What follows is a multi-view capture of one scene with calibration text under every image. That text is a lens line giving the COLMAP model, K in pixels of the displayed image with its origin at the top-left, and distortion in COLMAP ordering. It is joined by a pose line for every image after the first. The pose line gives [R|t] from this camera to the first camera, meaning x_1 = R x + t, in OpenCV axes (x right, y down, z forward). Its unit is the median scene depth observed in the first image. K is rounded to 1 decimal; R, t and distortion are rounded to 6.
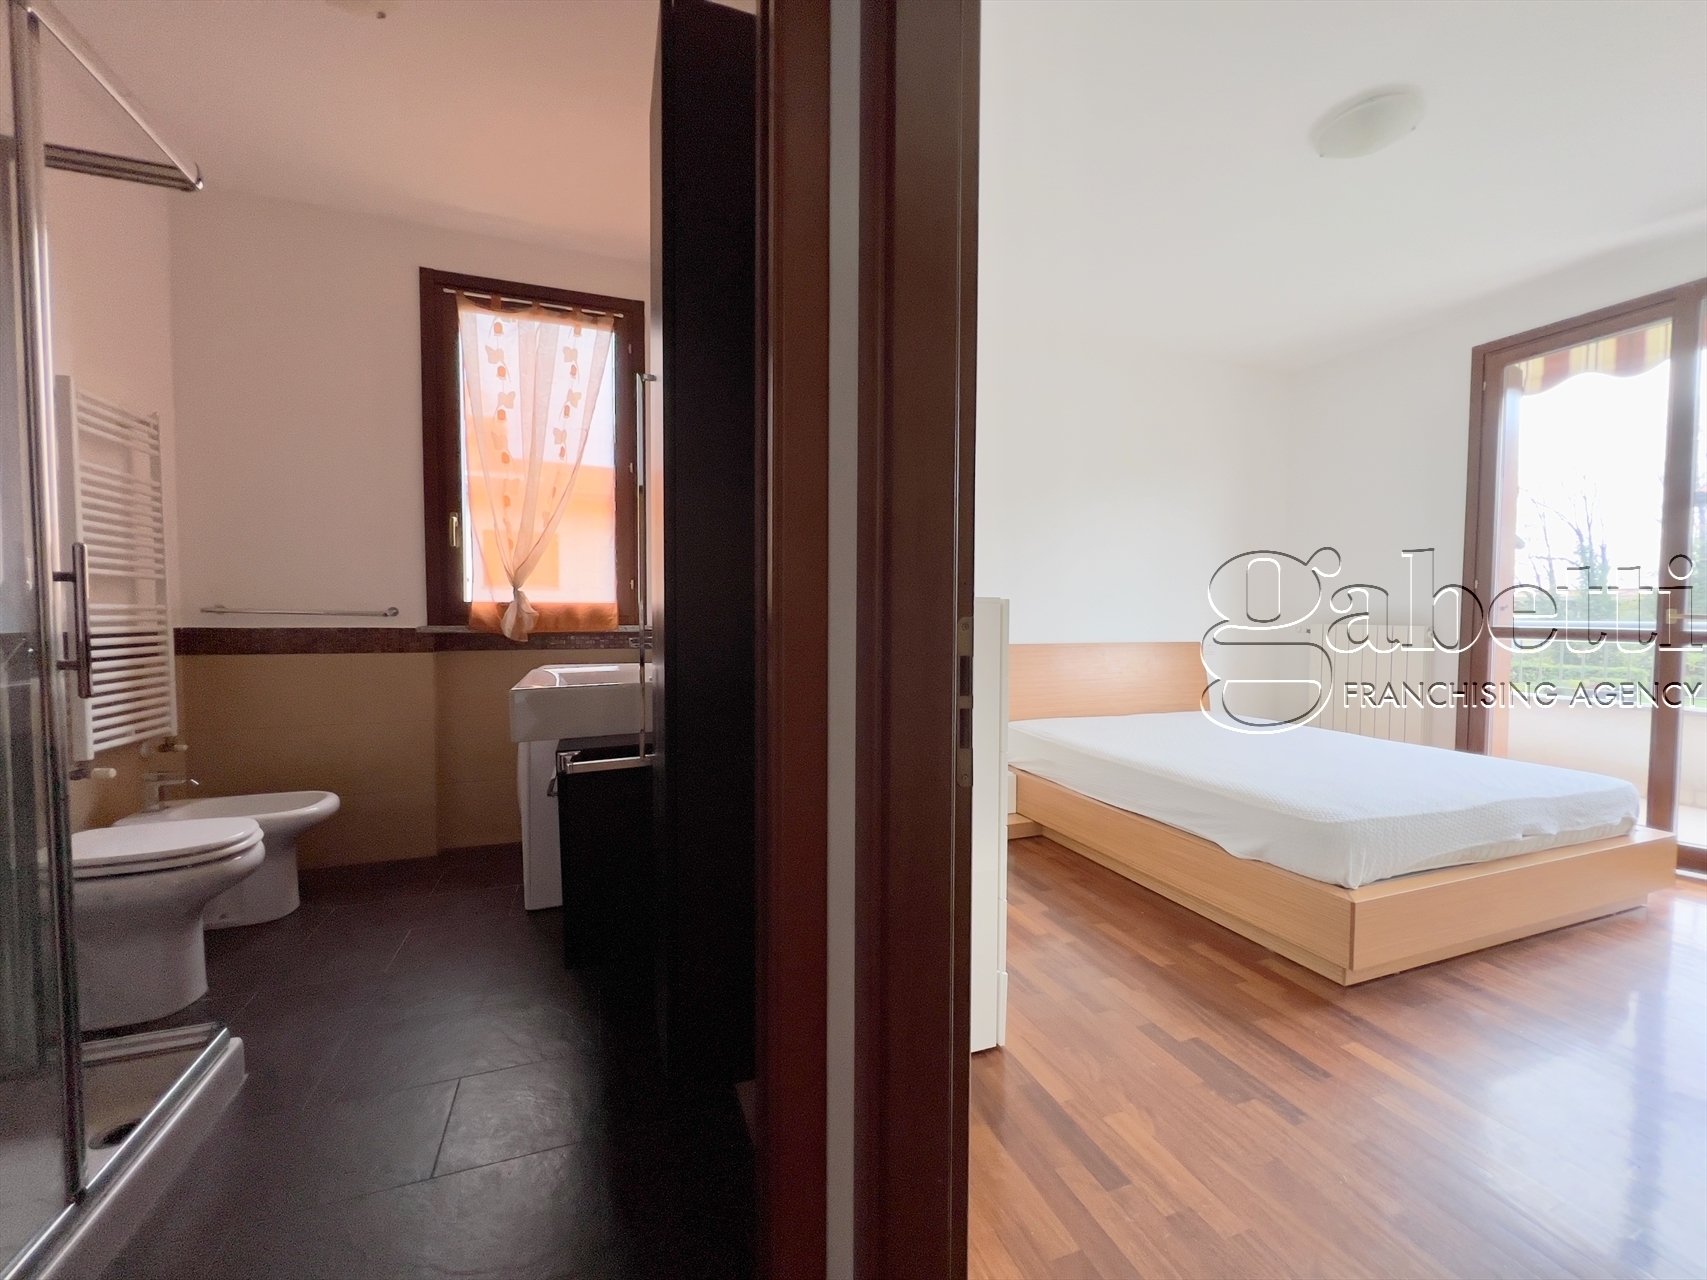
lens RADIAL K [[683.1, 0, 853.5], [0, 683.1, 640.0], [0, 0, 1]] dist [0.008674, 0.000073]
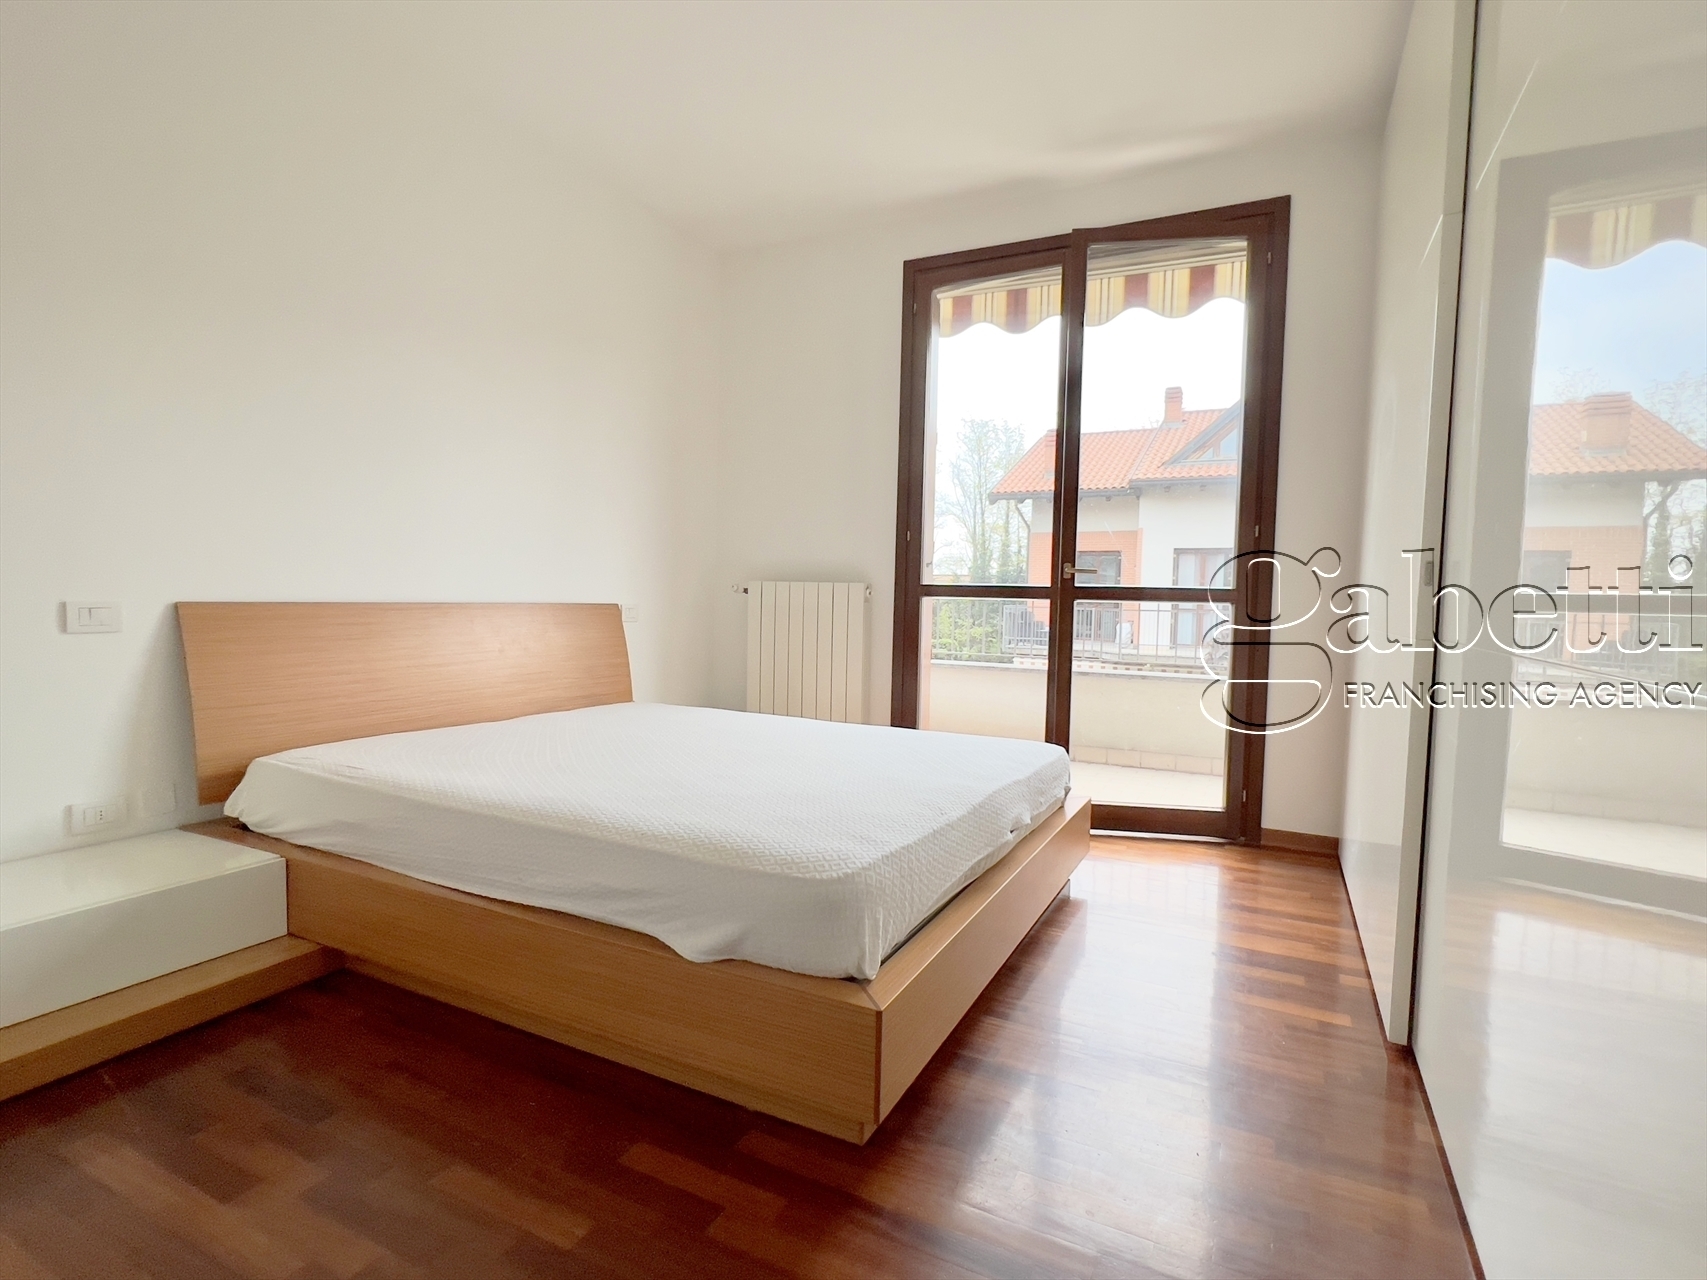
lens RADIAL K [[842.6, 0, 853.5], [0, 842.6, 640.0], [0, 0, 1]] dist [-0.002765, -0.000241]
pose [[0.732465, -0.020671, 0.680491, 0.159930], [0.007190, 0.999718, 0.022628, 0.034620], [-0.680767, -0.011681, 0.732407, 0.343737]]
